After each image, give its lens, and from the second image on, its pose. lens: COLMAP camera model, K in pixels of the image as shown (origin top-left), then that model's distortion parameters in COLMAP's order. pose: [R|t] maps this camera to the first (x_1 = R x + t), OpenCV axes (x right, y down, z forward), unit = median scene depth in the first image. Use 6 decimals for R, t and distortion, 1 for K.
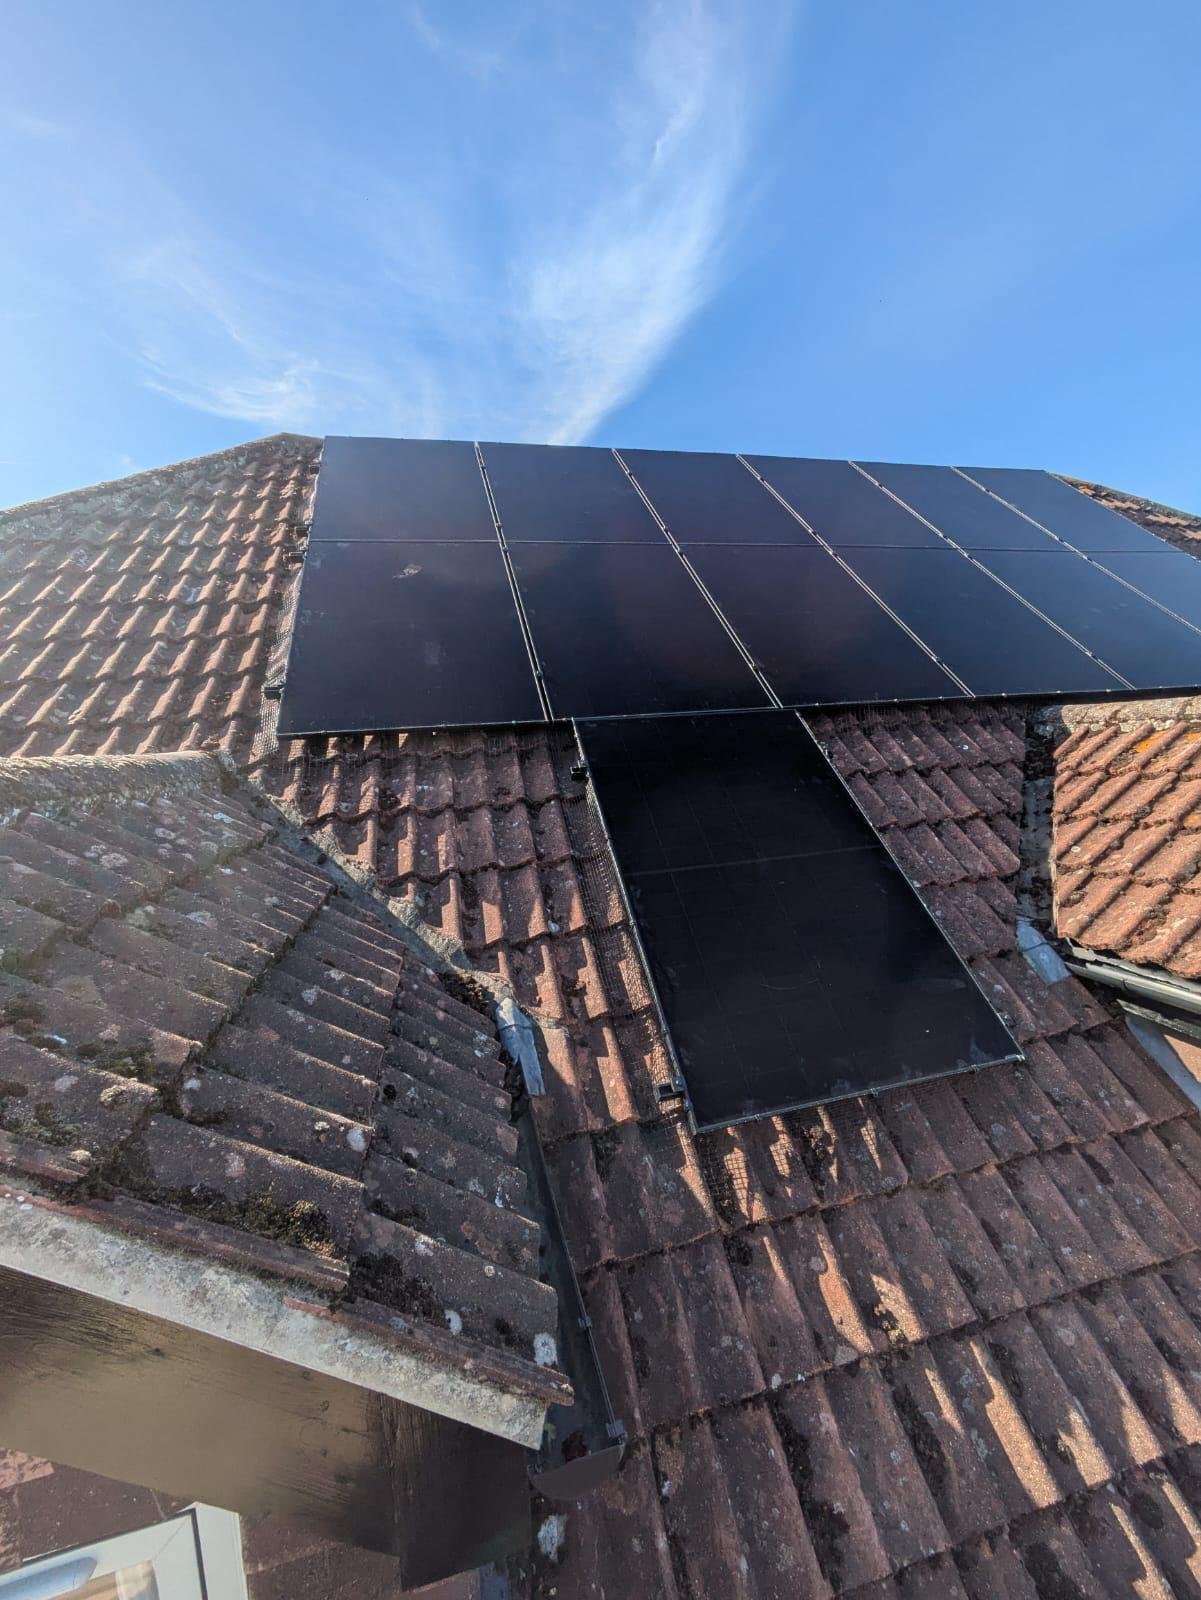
lens RADIAL K [[648.4, 0, 600.5], [0, 648.4, 800.0], [0, 0, 1]] dist [-0.025112, 0.018370]
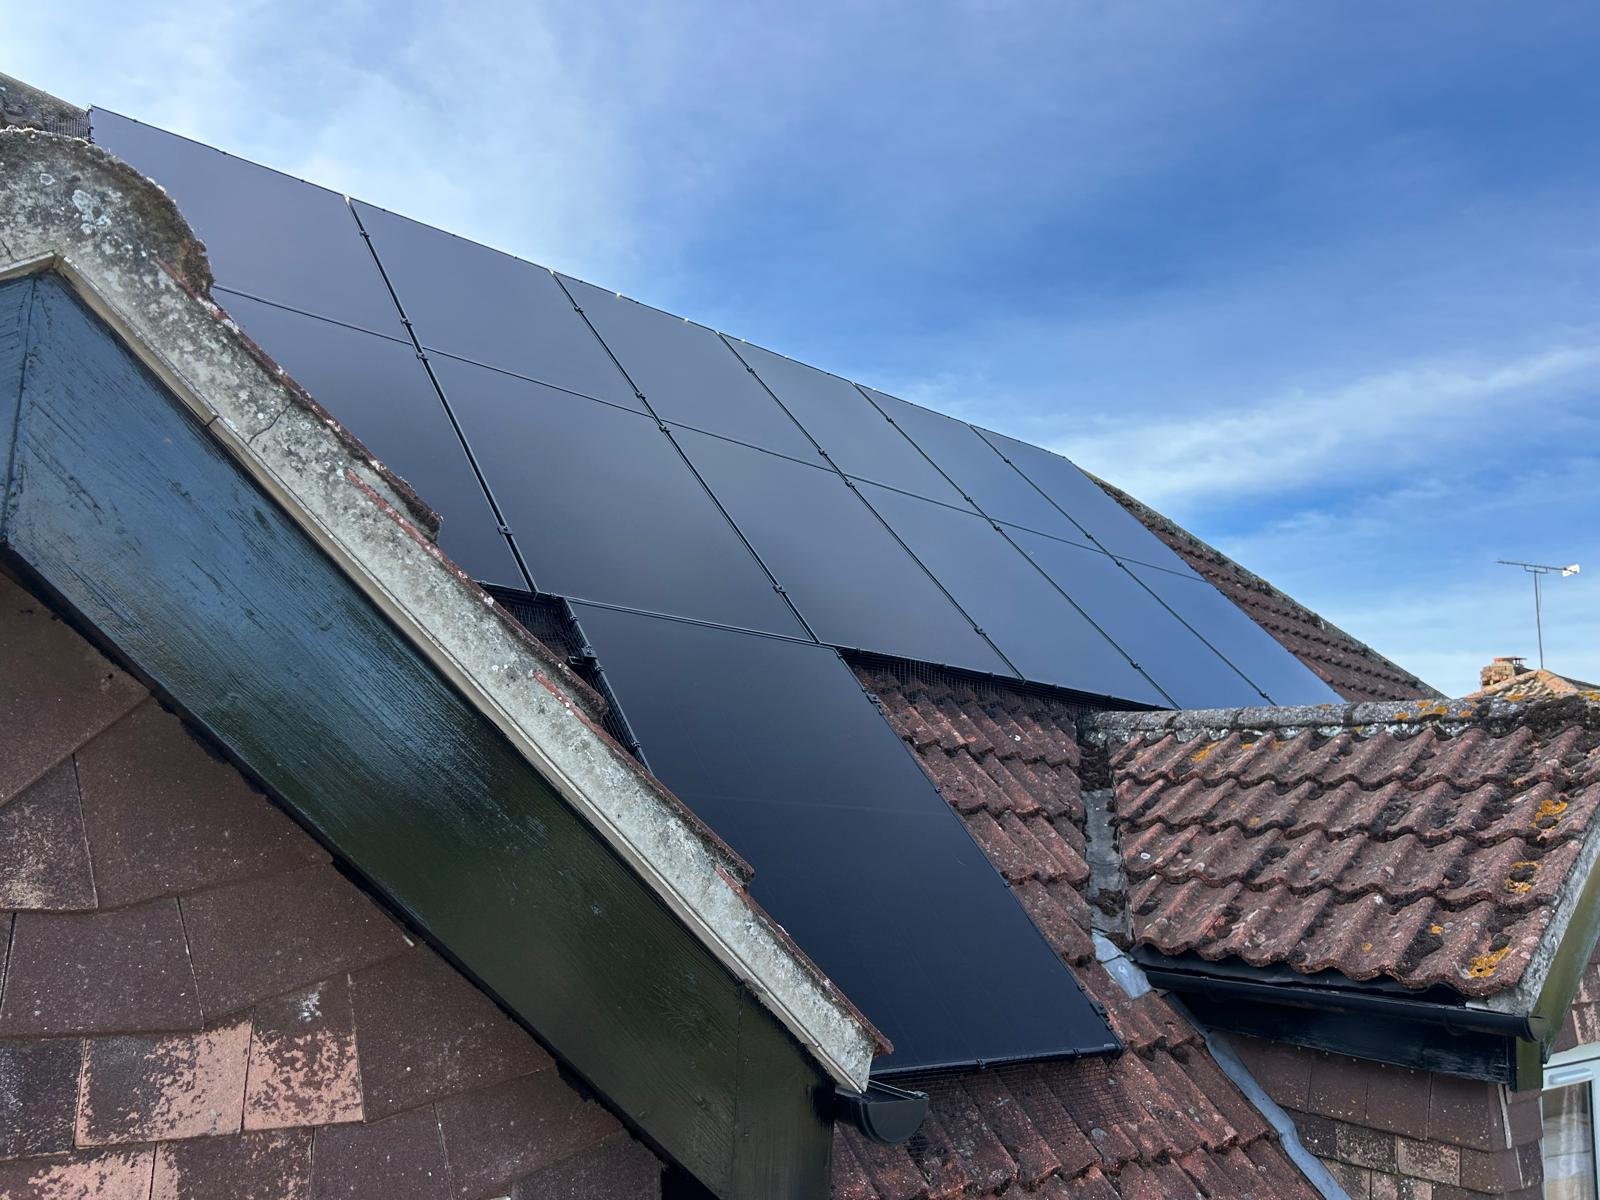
lens RADIAL K [[1238.0, 0, 800.0], [0, 1238.0, 600.0], [0, 0, 1]] dist [0.010480, 0.000072]
pose [[0.901466, 0.184350, 0.391631, -0.393455], [-0.069134, 0.954477, -0.290161, 0.290638], [-0.427294, 0.234496, 0.873173, -0.317171]]
